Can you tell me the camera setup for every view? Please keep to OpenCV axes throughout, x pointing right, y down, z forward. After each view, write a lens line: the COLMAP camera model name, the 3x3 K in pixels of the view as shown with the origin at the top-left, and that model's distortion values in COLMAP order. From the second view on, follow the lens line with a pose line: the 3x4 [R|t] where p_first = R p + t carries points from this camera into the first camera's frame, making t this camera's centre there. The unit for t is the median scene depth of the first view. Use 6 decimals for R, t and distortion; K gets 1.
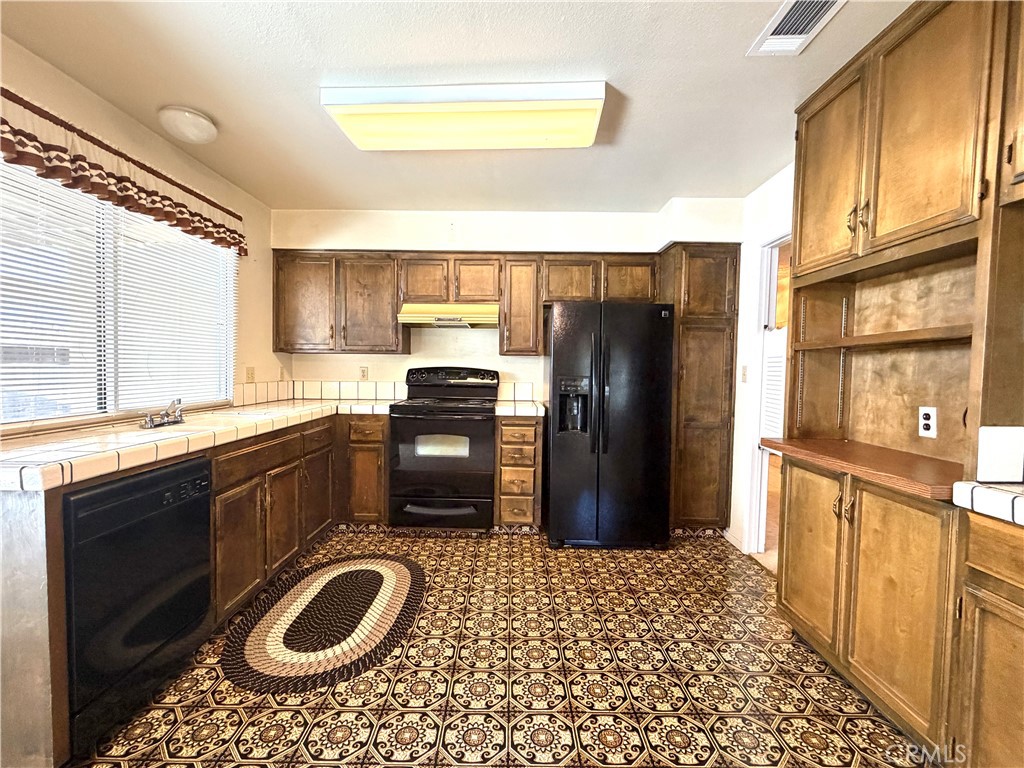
lens RADIAL K [[455.4, 0, 510.1], [0, 455.4, 384.8], [0, 0, 1]] dist [-0.000443, -0.000005]
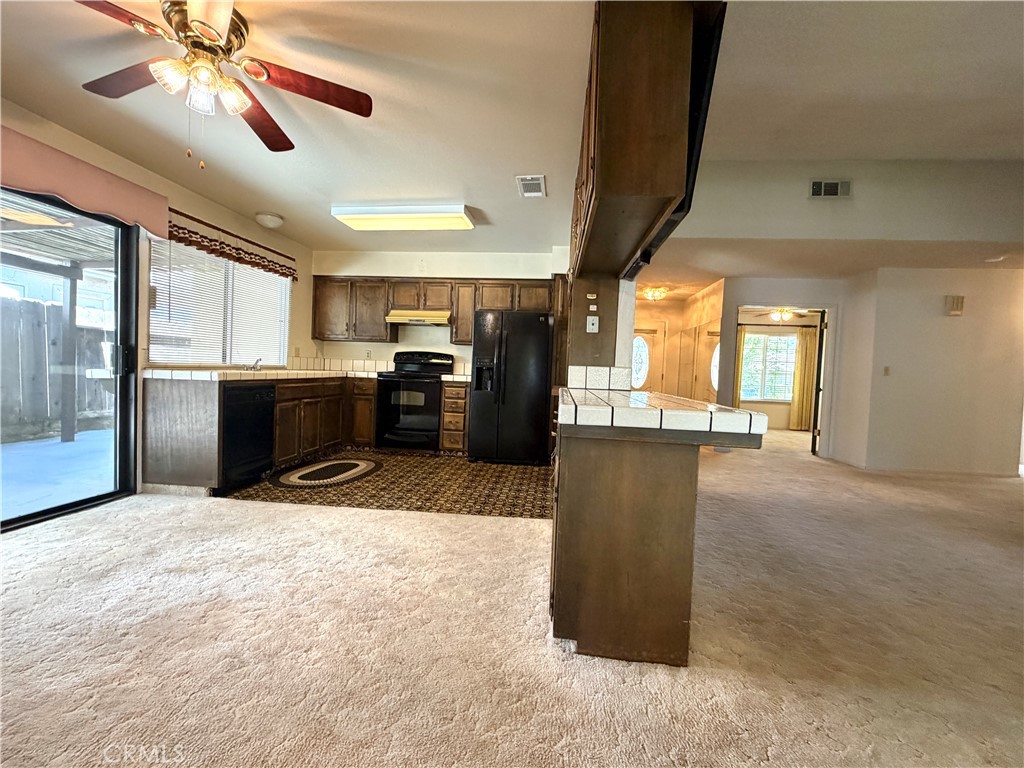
lens RADIAL K [[455.4, 0, 510.6], [0, 455.4, 383.2], [0, 0, 1]] dist [-0.000443, -0.000005]
pose [[0.995240, 0.027577, -0.093466, 0.365568], [-0.028431, 0.999565, -0.007825, 0.083245], [0.093210, 0.010446, 0.995592, -0.584706]]
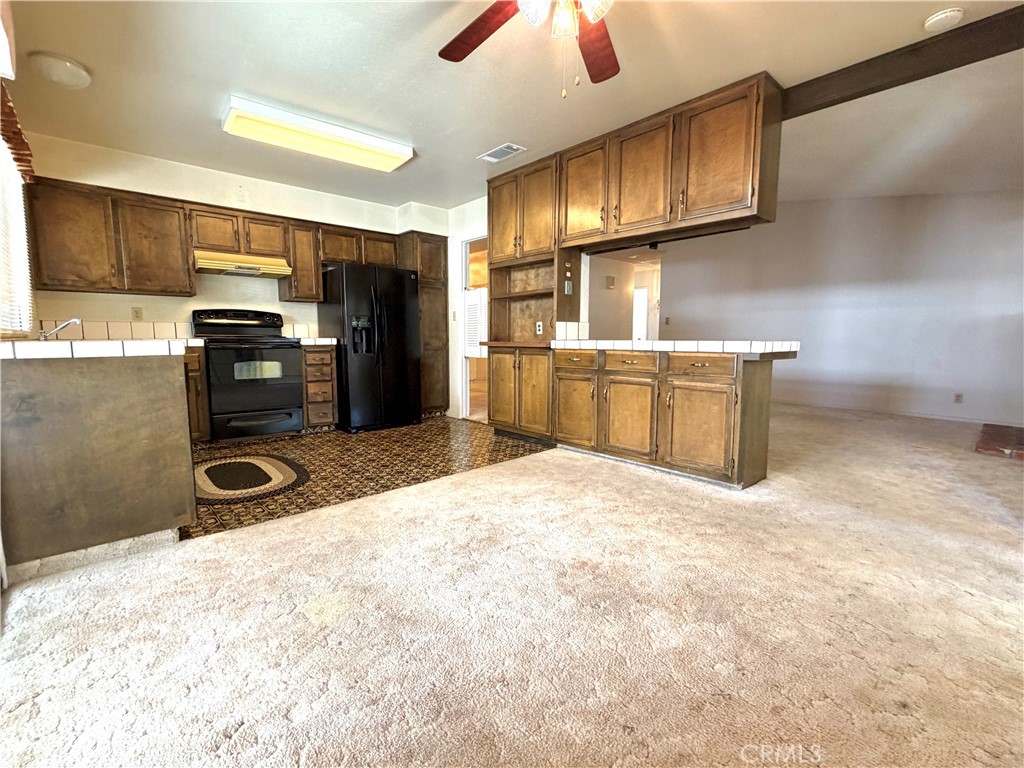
lens RADIAL K [[455.4, 0, 511.0], [0, 455.4, 383.9], [0, 0, 1]] dist [-0.000443, -0.000005]
pose [[0.736374, -0.083013, 0.671463, -0.484305], [0.035759, 0.995832, 0.083898, 0.091889], [-0.675629, -0.037770, 0.736273, -0.400673]]
